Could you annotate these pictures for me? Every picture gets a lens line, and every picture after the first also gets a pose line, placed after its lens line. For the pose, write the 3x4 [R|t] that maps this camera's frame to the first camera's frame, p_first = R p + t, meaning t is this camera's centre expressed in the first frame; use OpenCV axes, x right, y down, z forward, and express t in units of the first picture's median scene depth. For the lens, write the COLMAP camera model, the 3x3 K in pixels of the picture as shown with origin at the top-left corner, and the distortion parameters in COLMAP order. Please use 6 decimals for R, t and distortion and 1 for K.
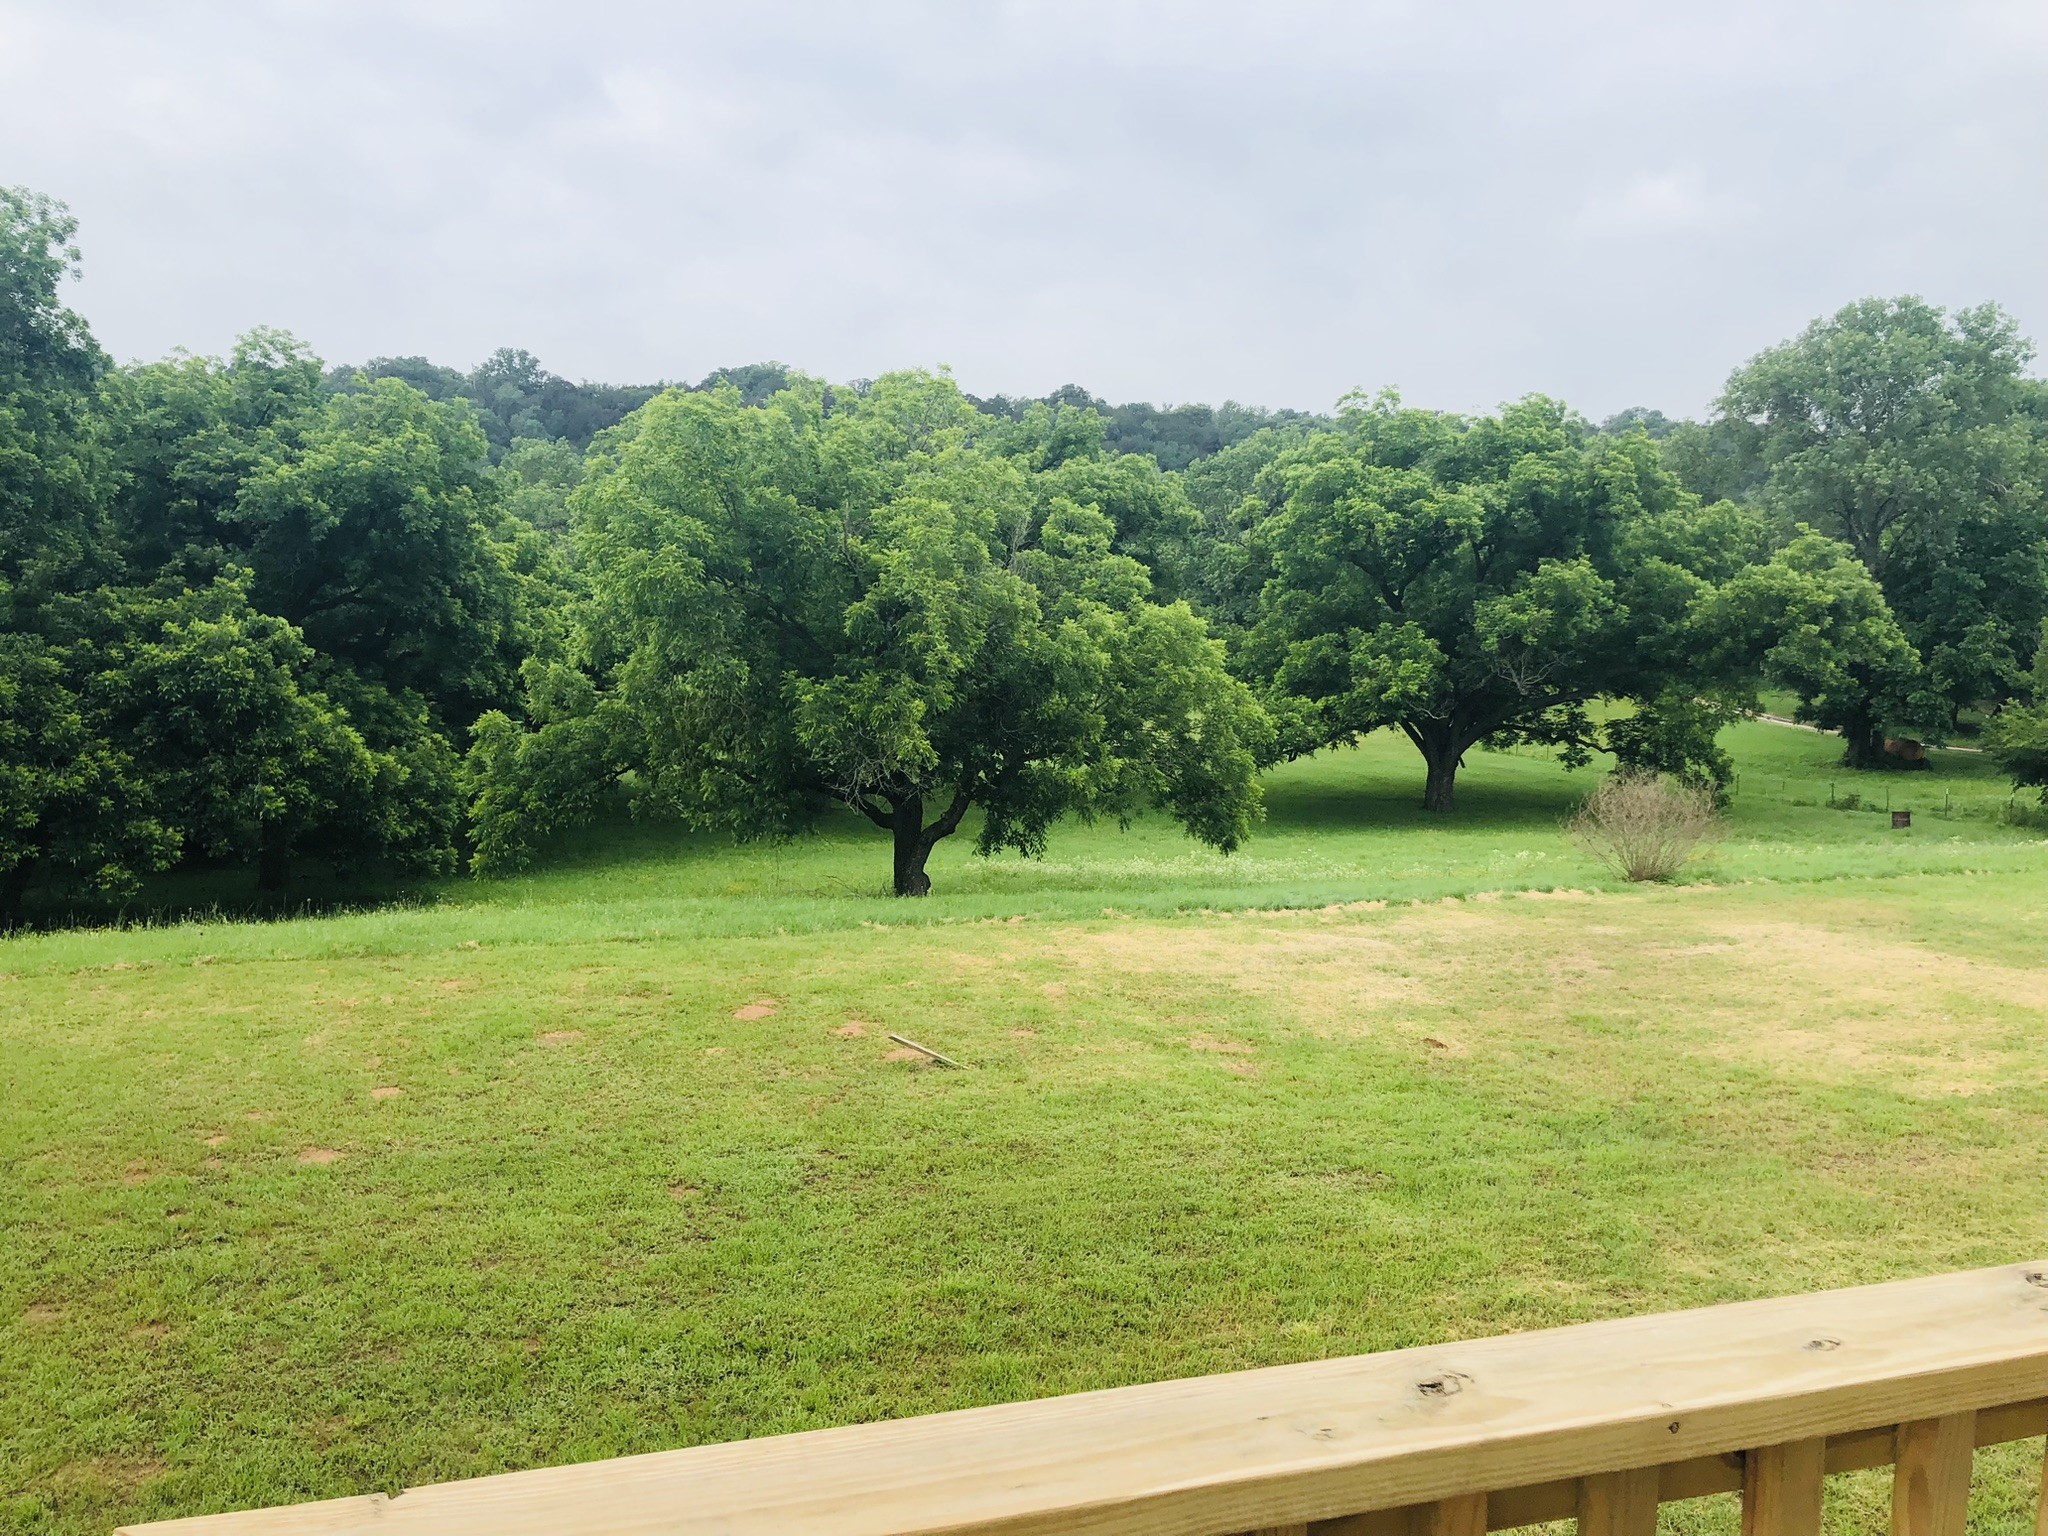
lens RADIAL K [[1652.6, 0, 1035.1], [0, 1652.6, 769.2], [0, 0, 1]] dist [-0.008330, 0.008932]
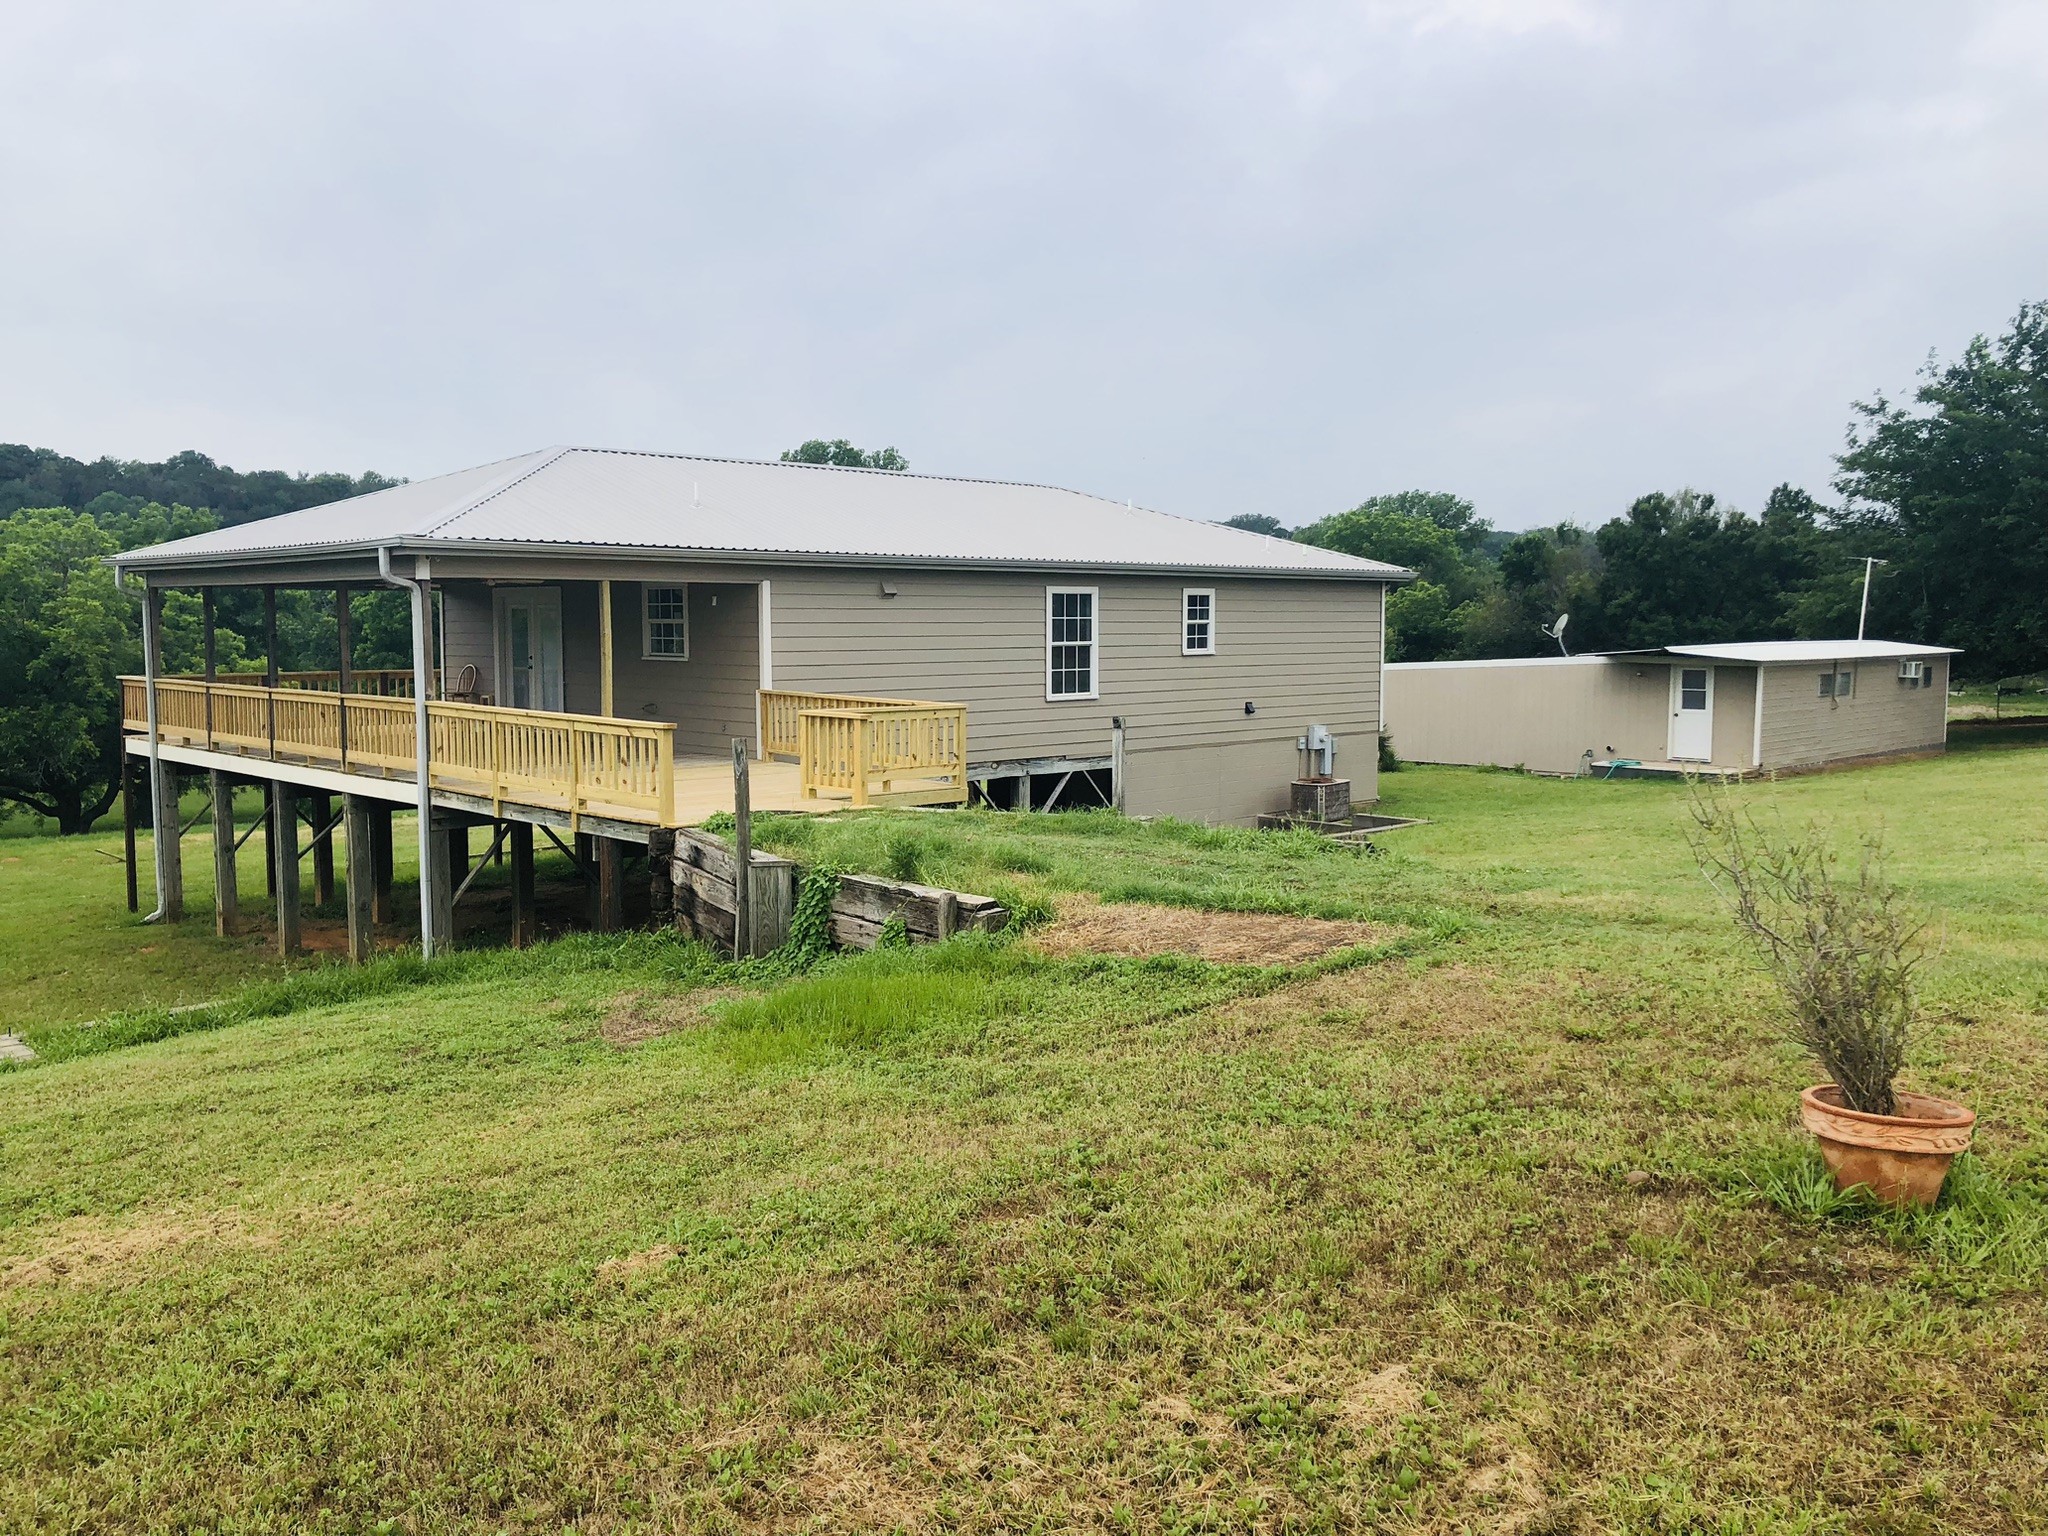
lens RADIAL K [[1652.6, 0, 1085.8], [0, 1652.6, 769.4], [0, 0, 1]] dist [-0.008330, 0.008932]
pose [[0.872670, -0.055833, 0.485108, 0.001393], [0.074437, 0.997042, -0.019151, 0.112619], [-0.482603, 0.052822, 0.874245, -0.900217]]
